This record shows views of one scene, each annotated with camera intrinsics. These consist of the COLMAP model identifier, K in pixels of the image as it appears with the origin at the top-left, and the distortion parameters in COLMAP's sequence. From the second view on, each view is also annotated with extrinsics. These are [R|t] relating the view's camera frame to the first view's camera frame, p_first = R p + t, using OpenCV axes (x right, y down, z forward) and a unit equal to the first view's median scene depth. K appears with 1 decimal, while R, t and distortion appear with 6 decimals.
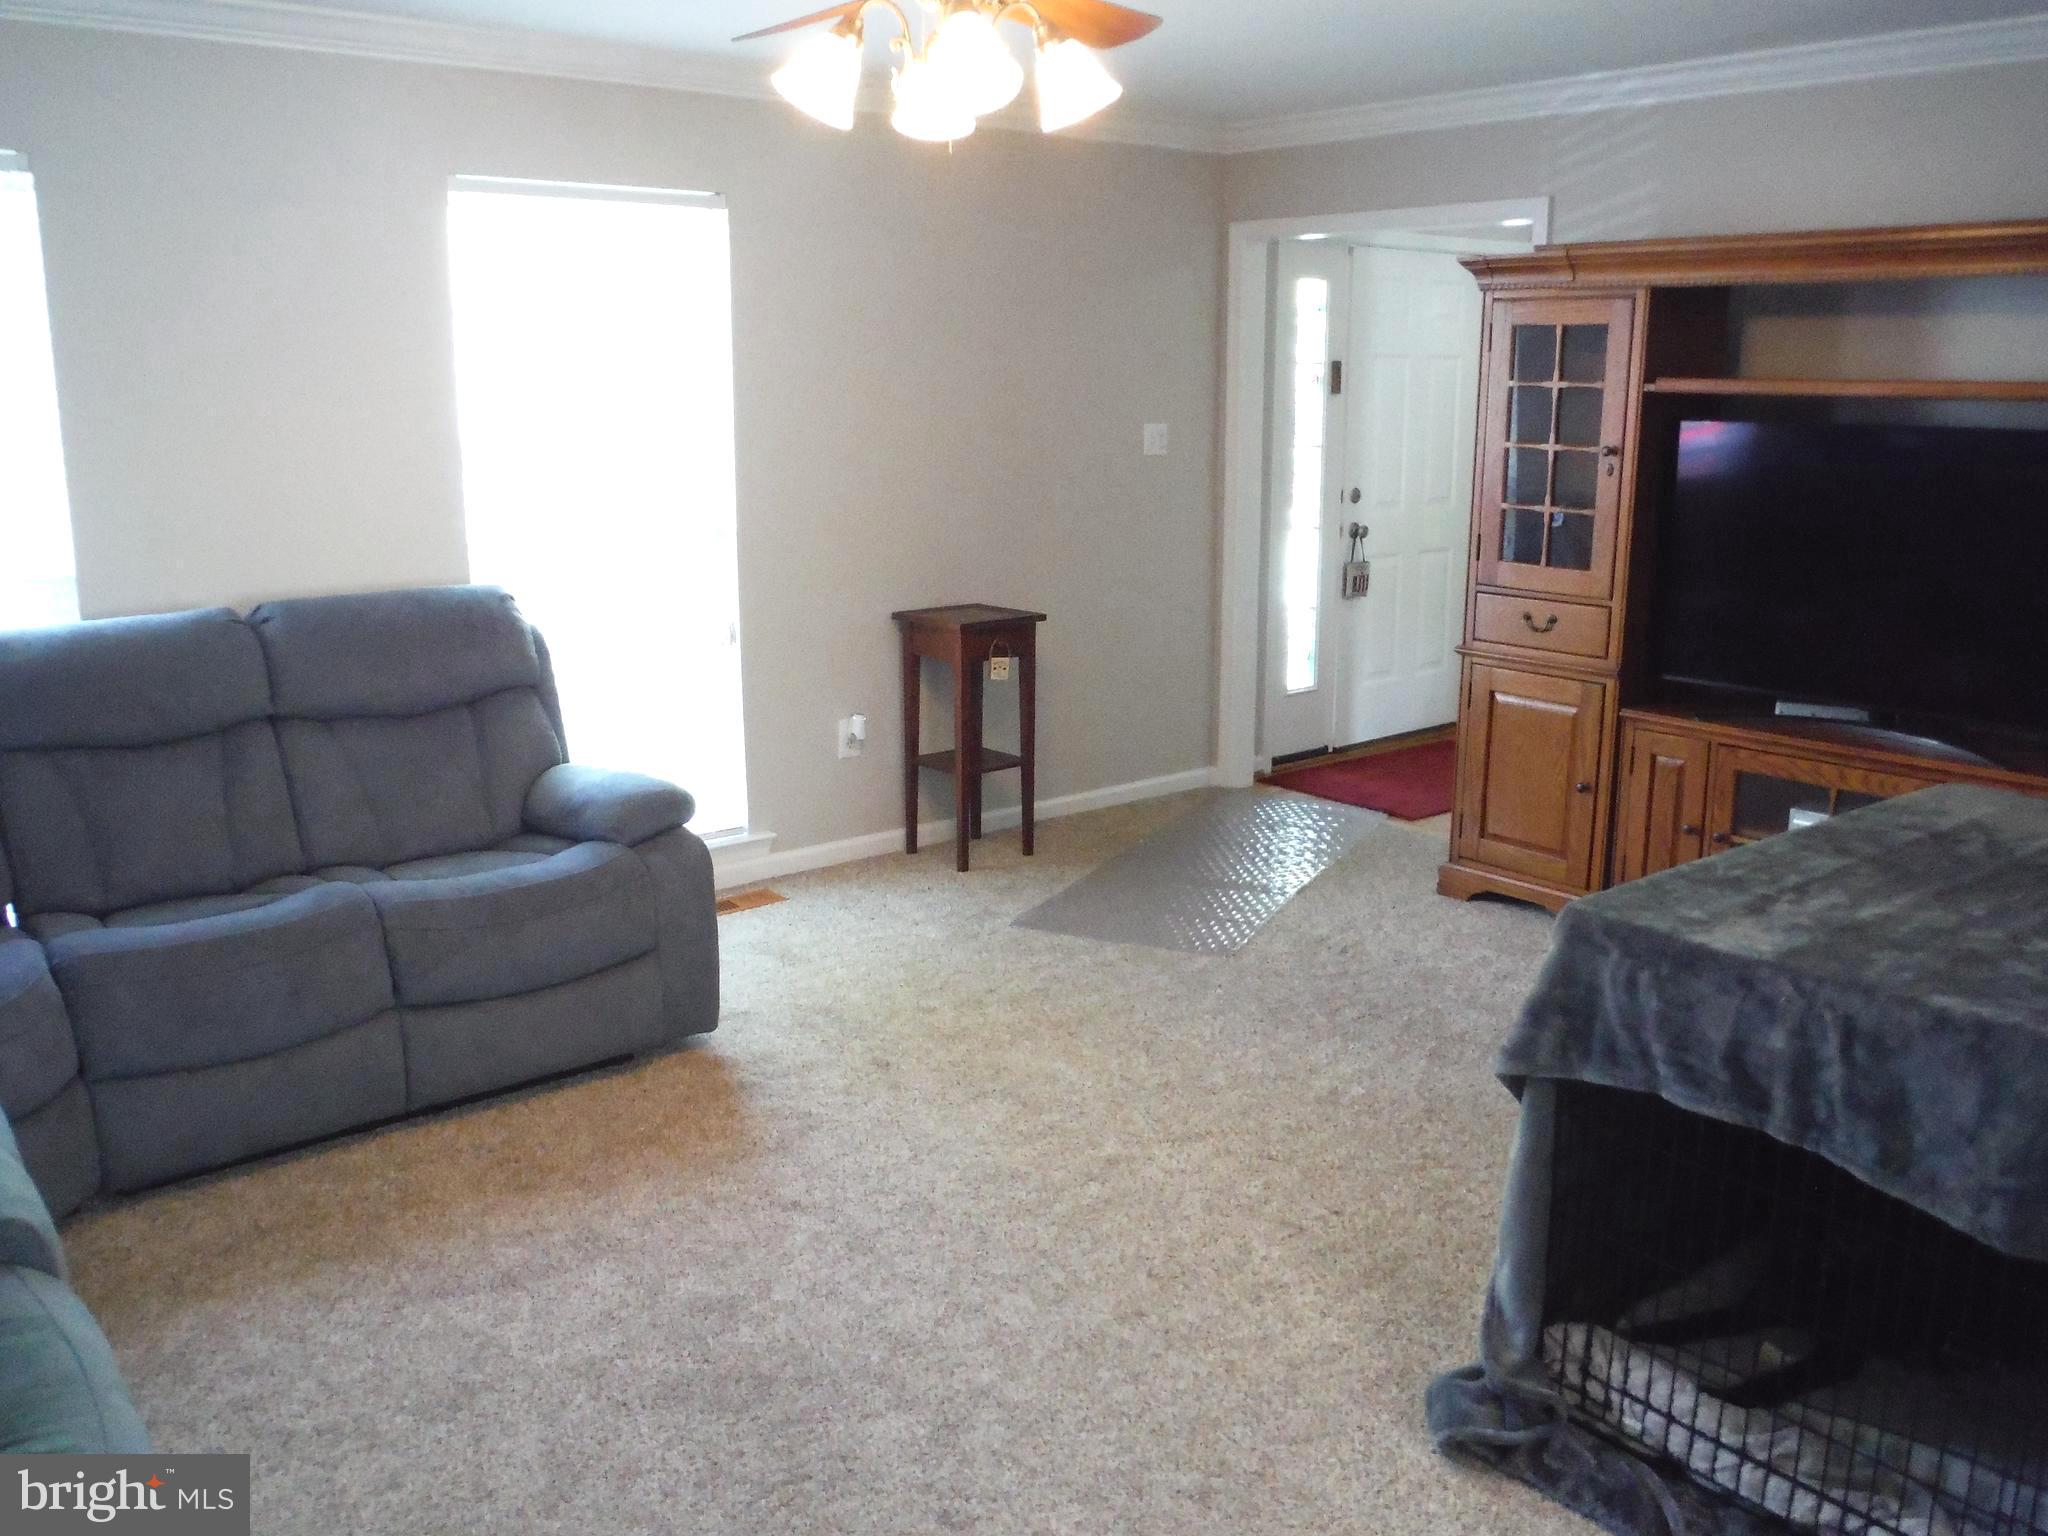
lens RADIAL K [[1723.5, 0, 1032.7], [0, 1723.5, 759.2], [0, 0, 1]] dist [-0.076120, 0.045565]
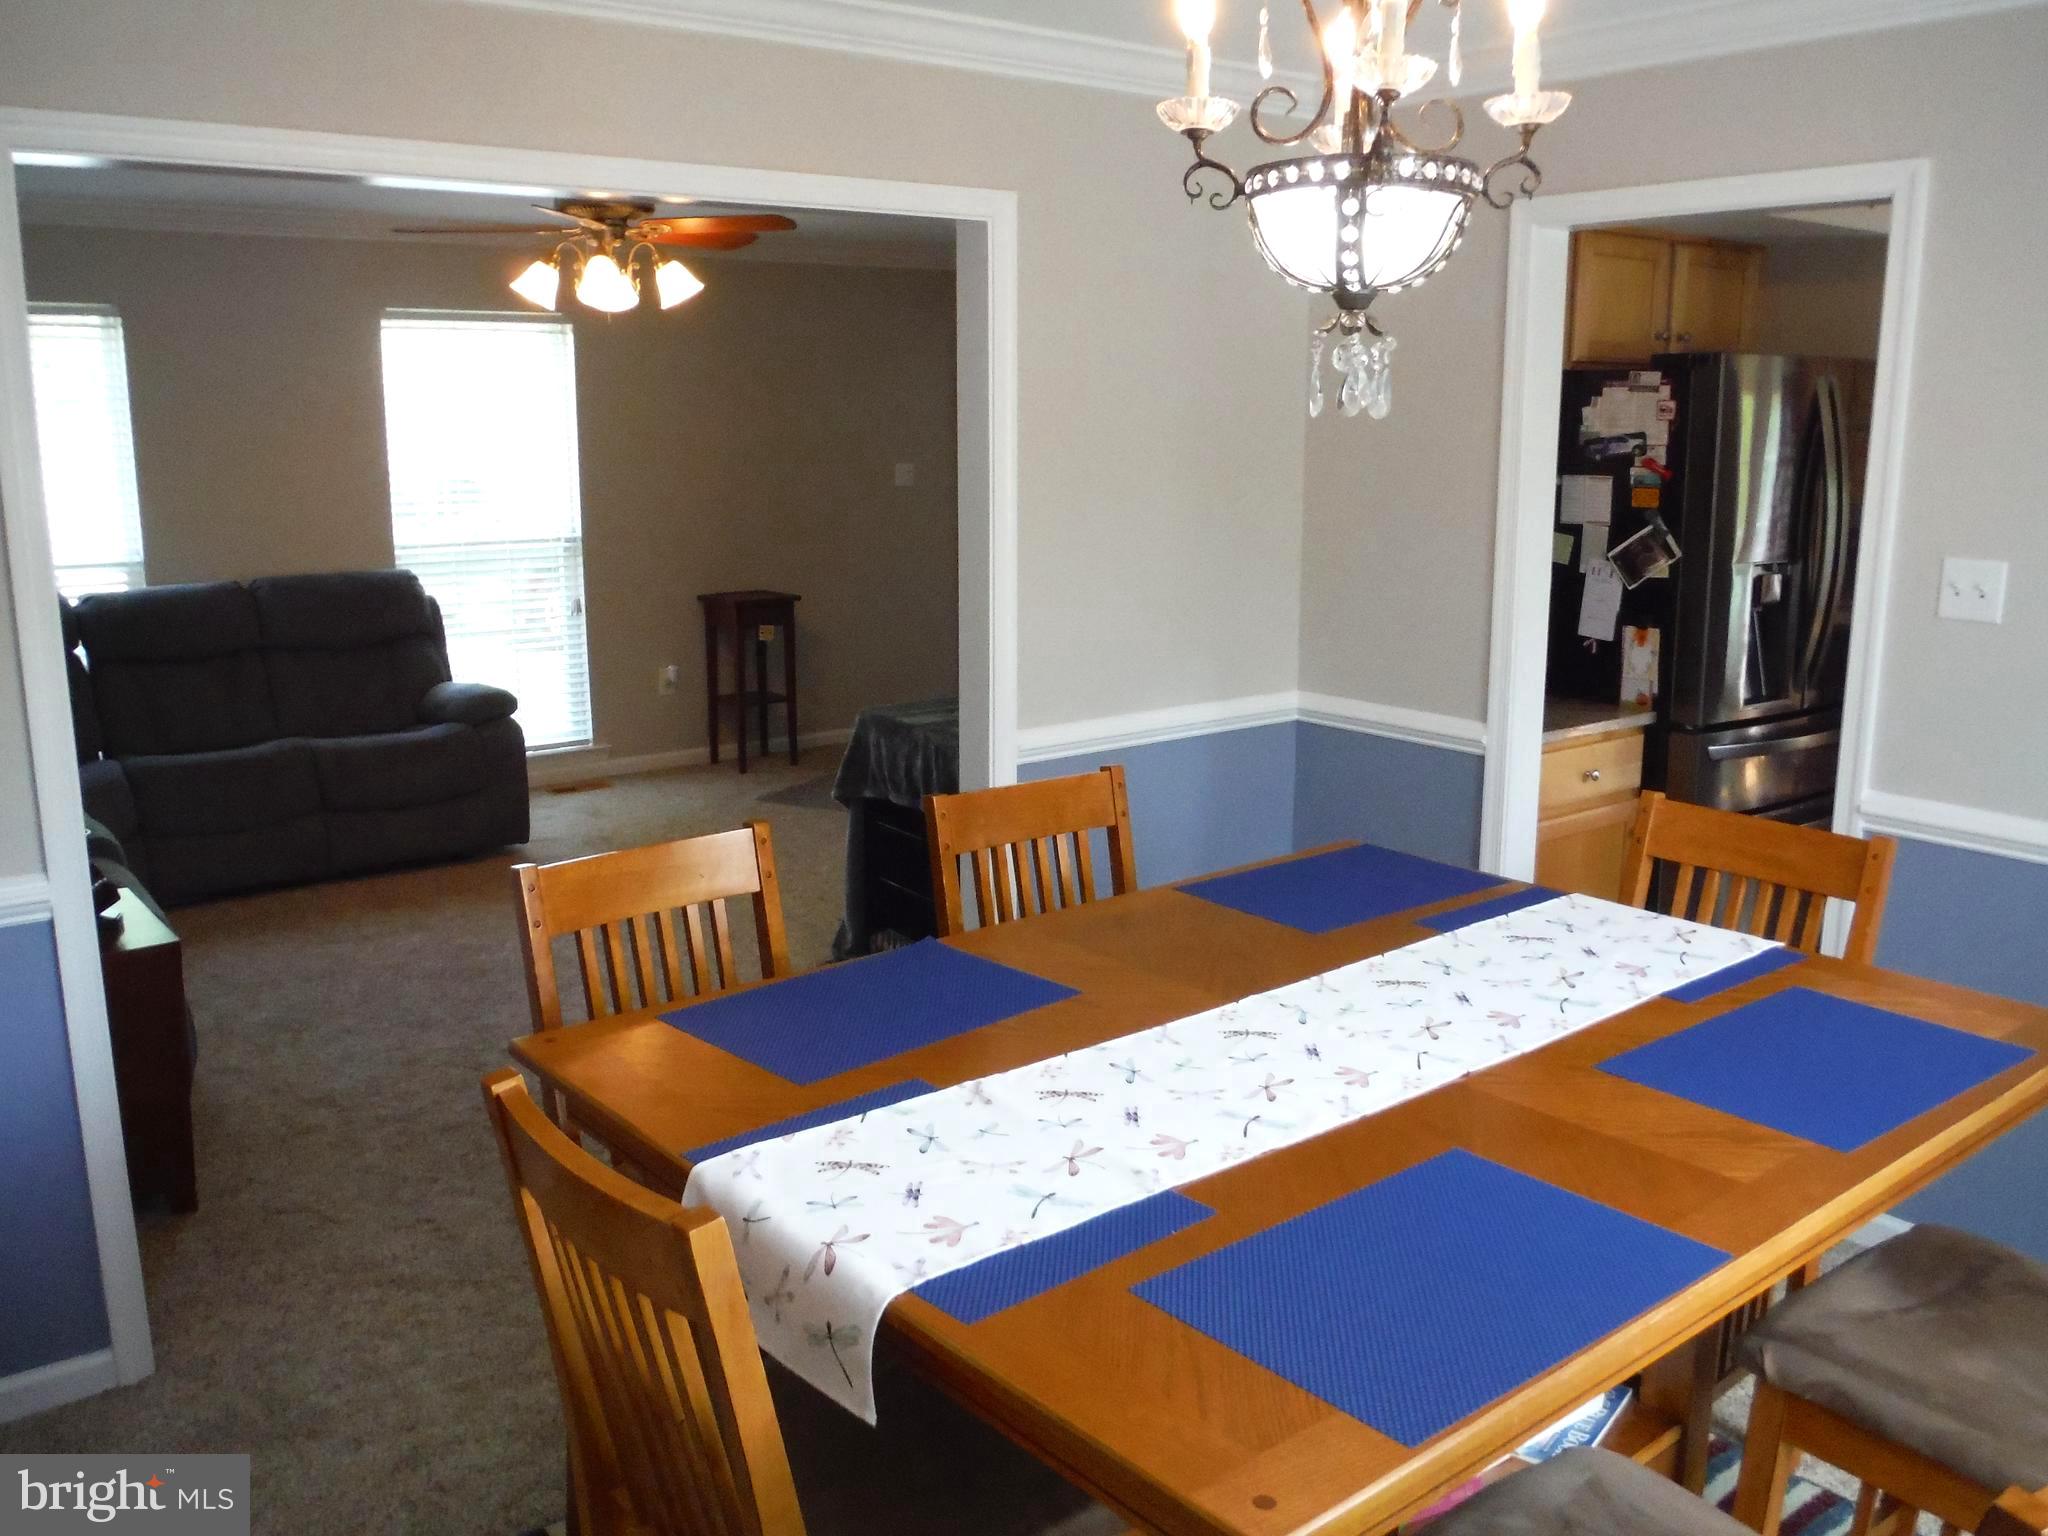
lens RADIAL K [[1723.5, 0, 1014.9], [0, 1723.5, 774.6], [0, 0, 1]] dist [-0.076120, 0.045565]
pose [[0.998936, 0.007768, -0.045458, 0.312554], [-0.008205, 0.999922, -0.009418, 0.095738], [0.045381, 0.009781, 0.998922, -0.530076]]
